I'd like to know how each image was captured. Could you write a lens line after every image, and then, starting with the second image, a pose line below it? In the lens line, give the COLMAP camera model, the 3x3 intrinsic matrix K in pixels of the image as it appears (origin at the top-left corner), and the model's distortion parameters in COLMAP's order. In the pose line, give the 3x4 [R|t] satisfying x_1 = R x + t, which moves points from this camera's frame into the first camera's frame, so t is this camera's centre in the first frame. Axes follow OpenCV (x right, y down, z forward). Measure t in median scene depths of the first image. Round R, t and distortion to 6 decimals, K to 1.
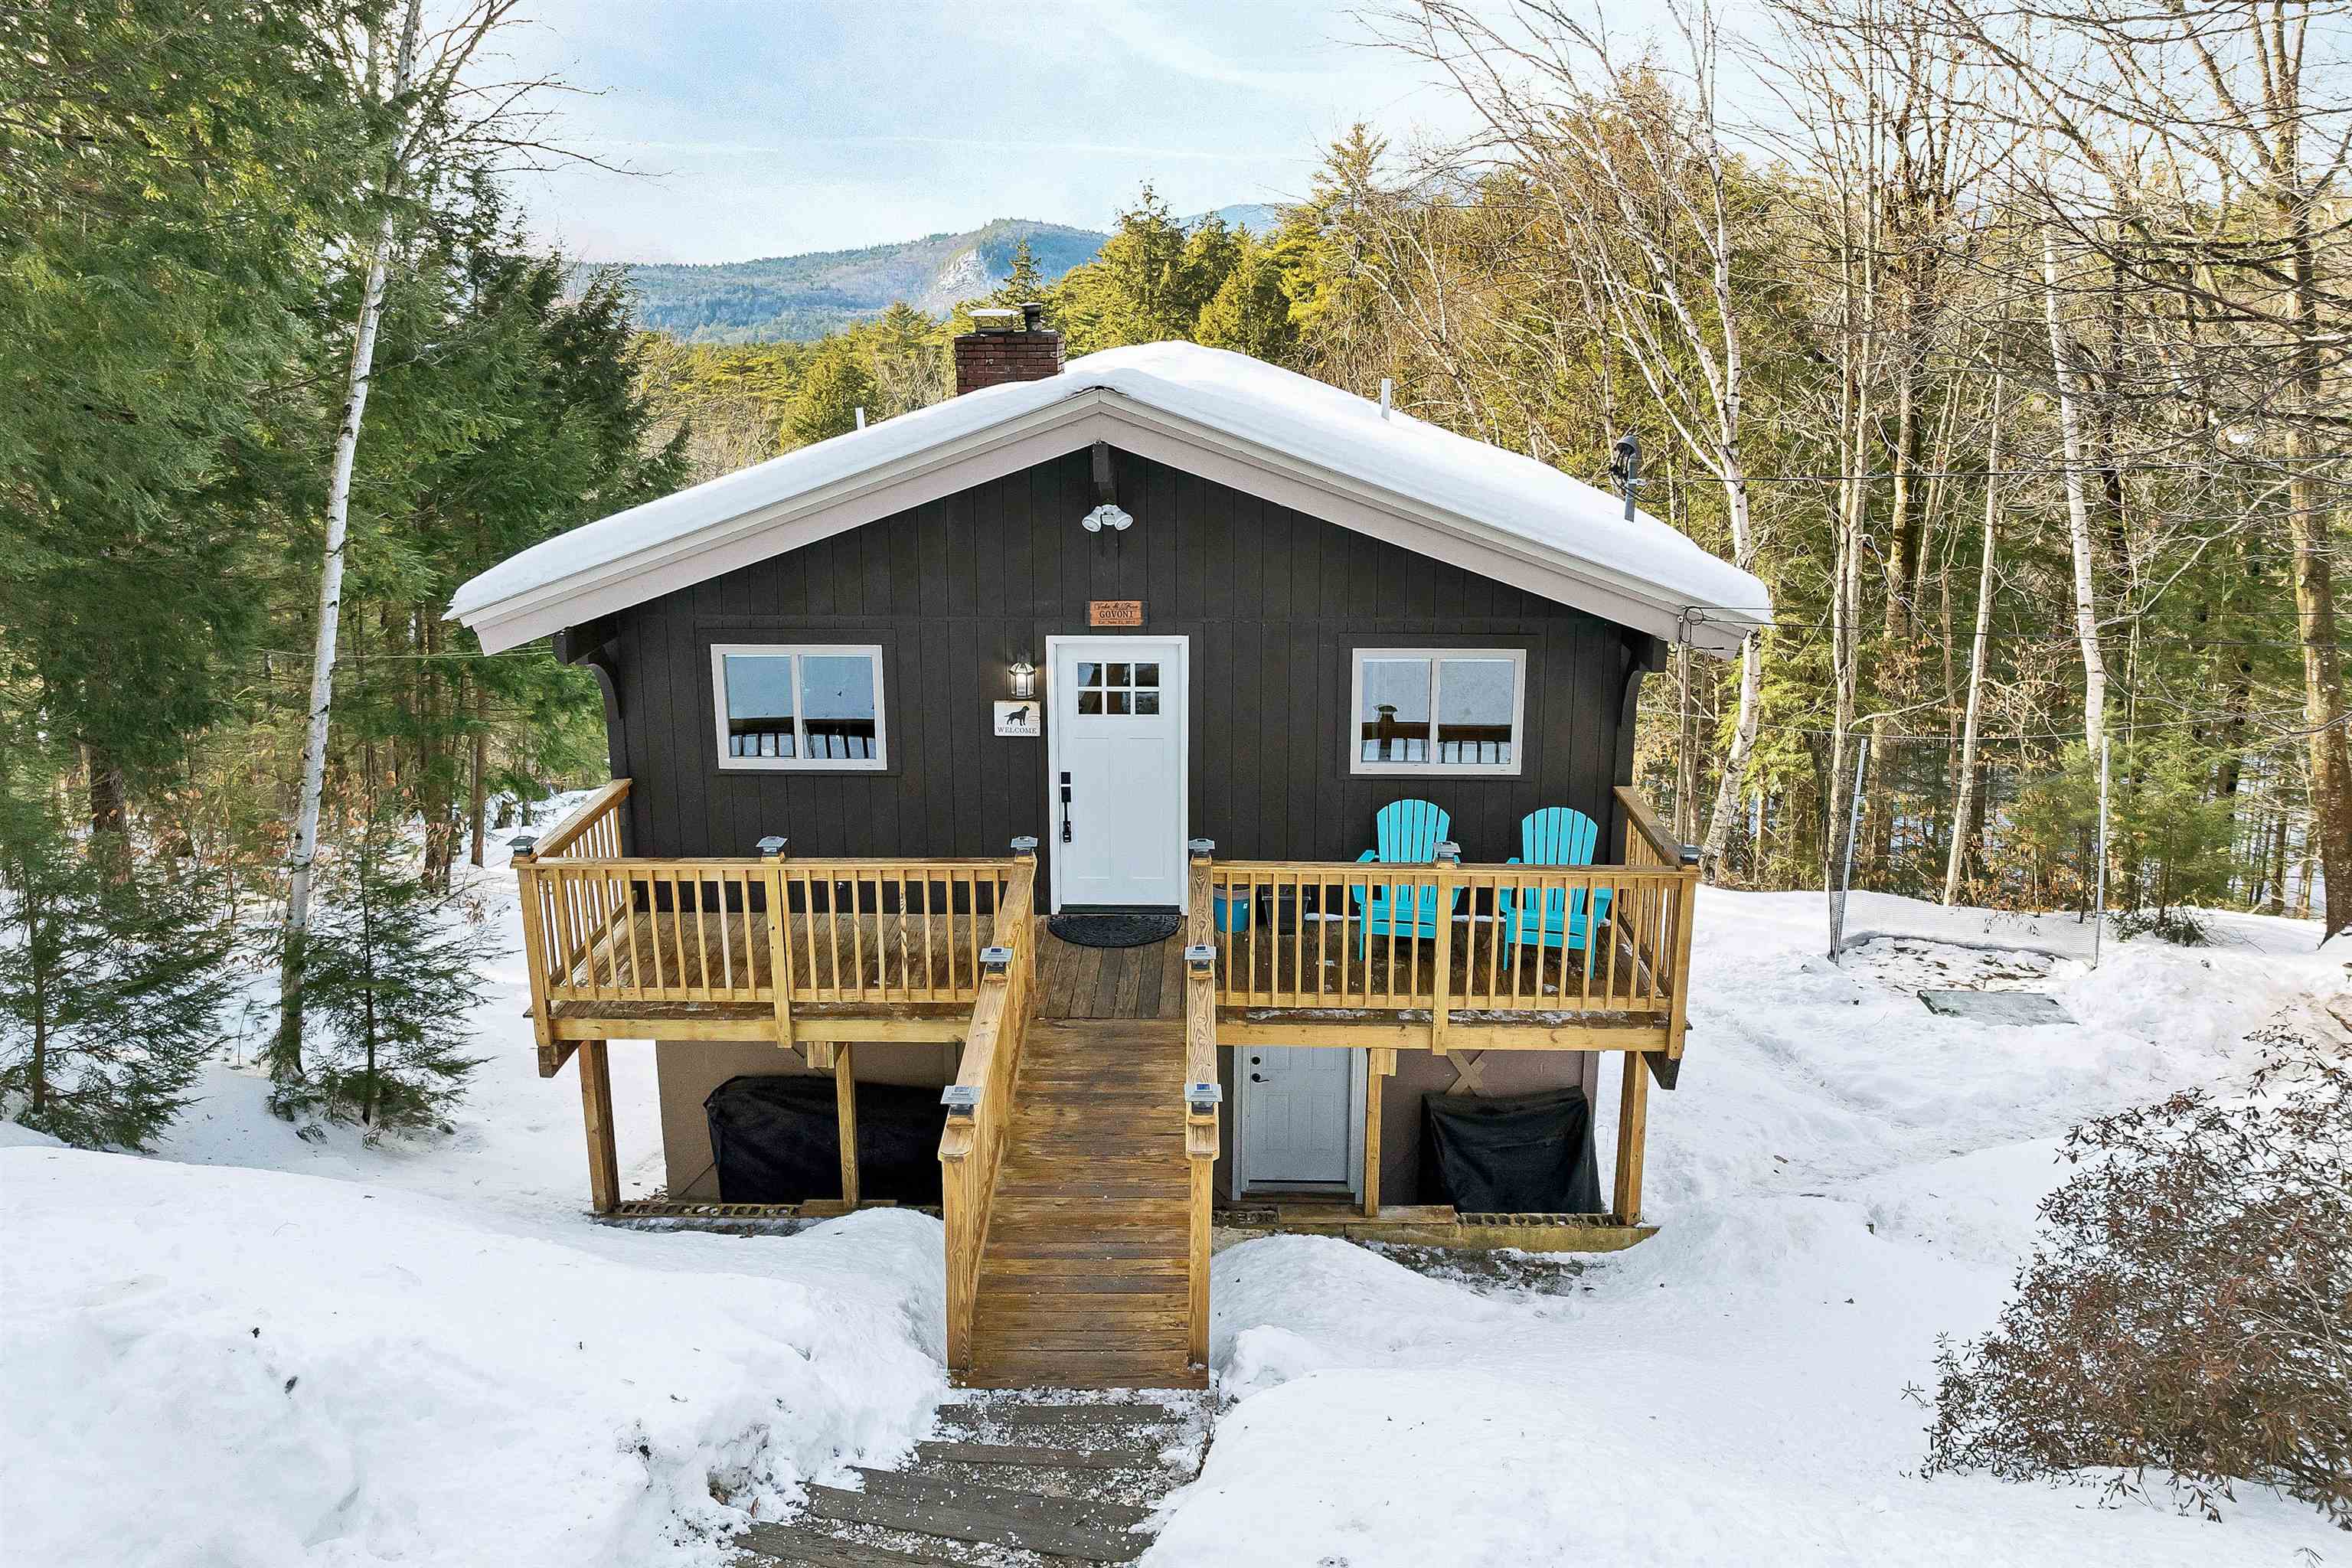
lens RADIAL K [[1644.4, 0, 1176.0], [0, 1644.4, 784.0], [0, 0, 1]] dist [0.001999, 0.000460]
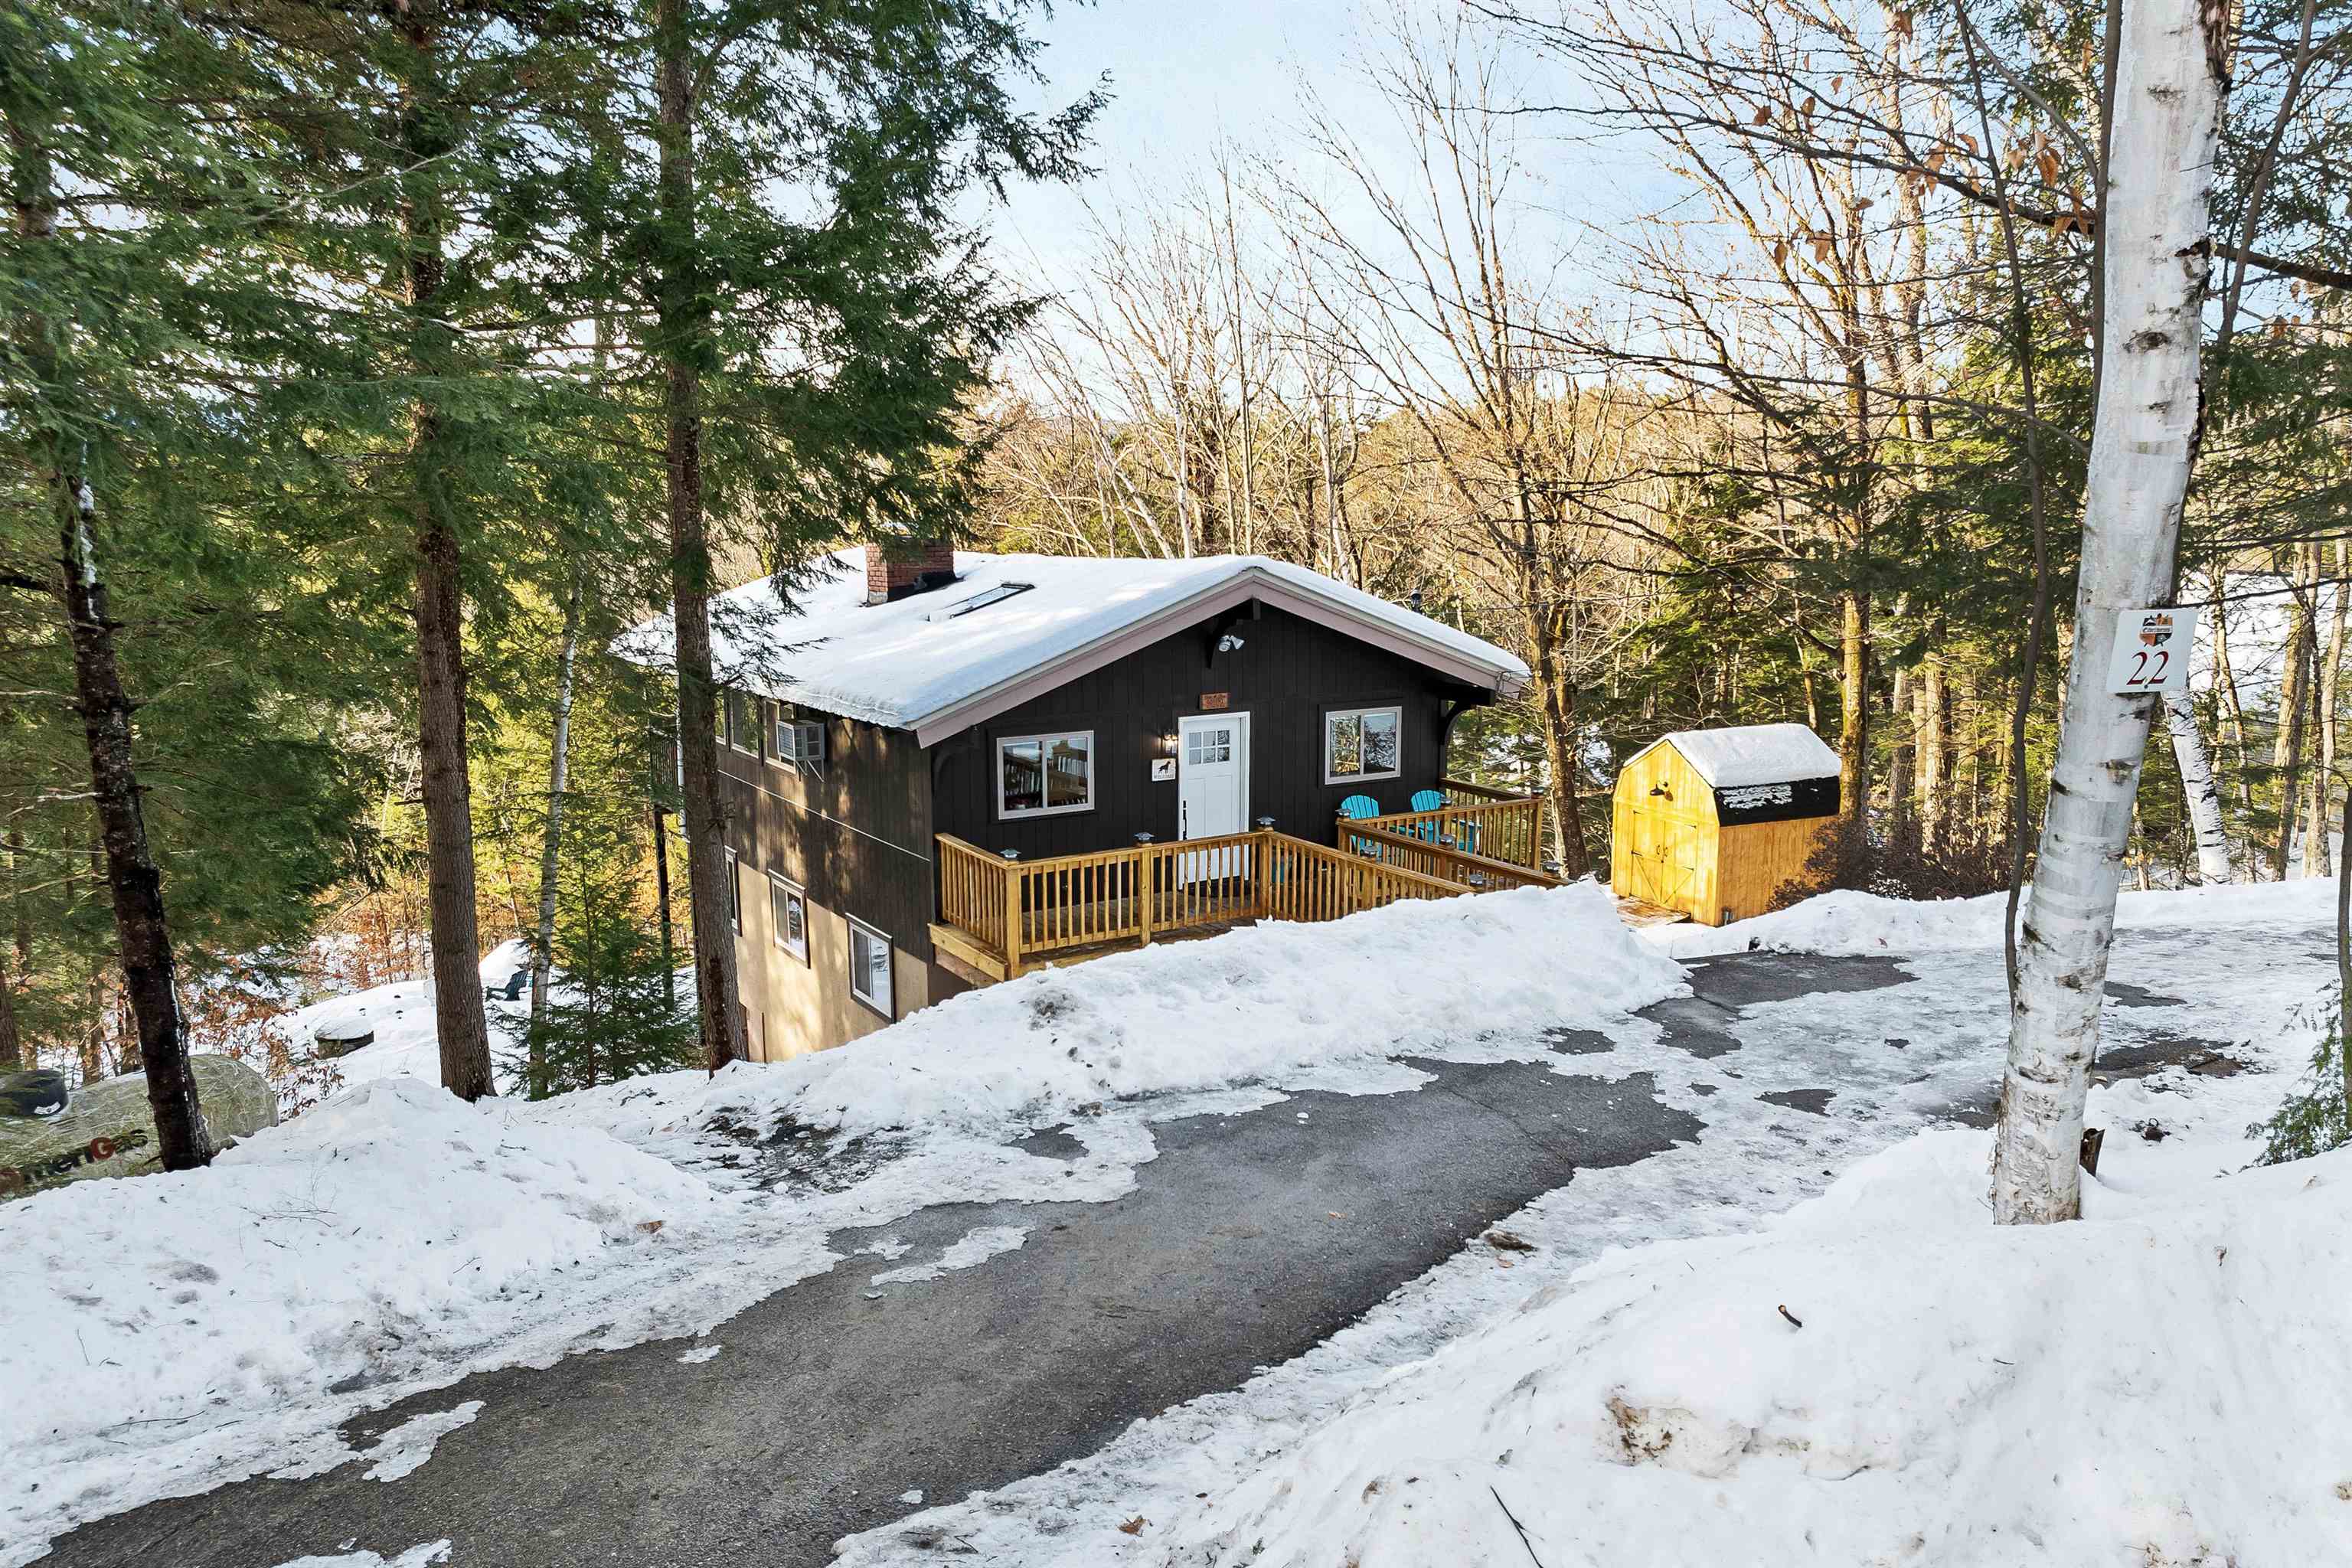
lens RADIAL K [[1644.4, 0, 1176.0], [0, 1644.4, 784.0], [0, 0, 1]] dist [0.001999, 0.000460]
pose [[0.798794, -0.085485, 0.595501, -1.084788], [0.162770, 0.983644, -0.077134, 0.105259], [-0.579167, 0.158544, 0.799643, -0.326613]]
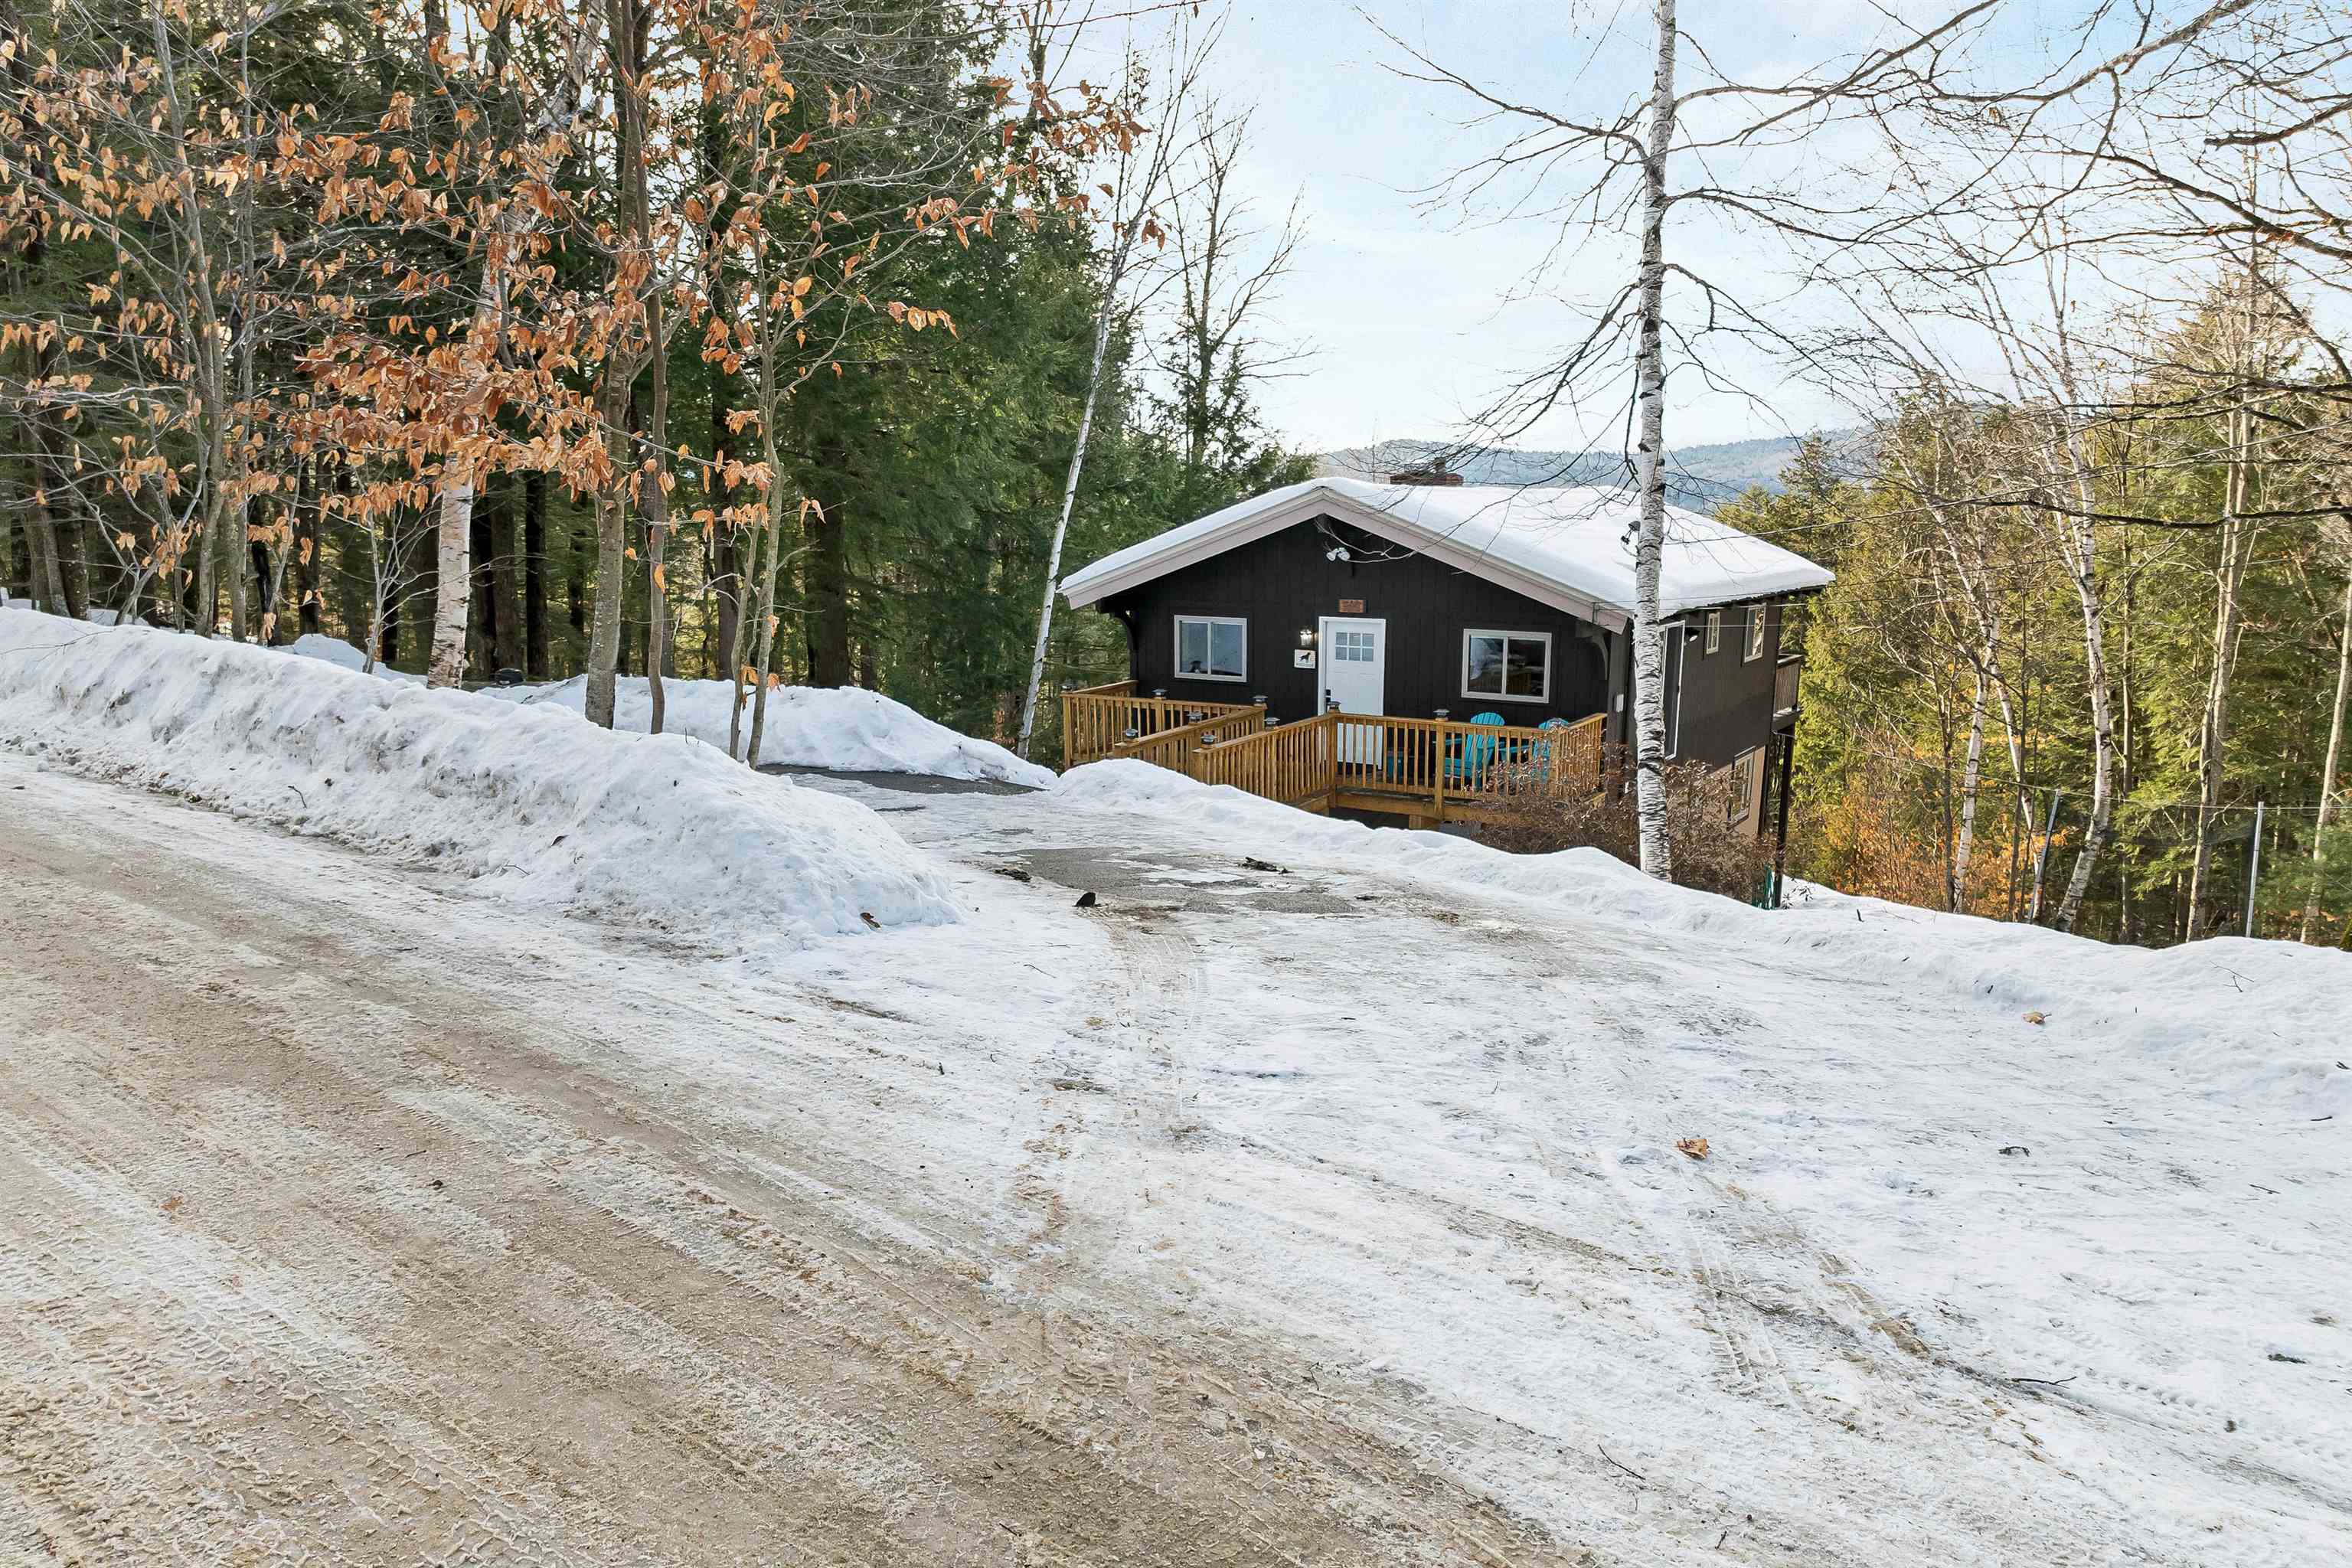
lens RADIAL K [[1644.4, 0, 1176.0], [0, 1644.4, 784.0], [0, 0, 1]] dist [0.001999, 0.000460]
pose [[0.869675, 0.091978, -0.484979, 0.748180], [-0.143427, 0.987184, -0.069972, 0.271806], [0.472328, 0.130412, 0.871722, -0.779863]]
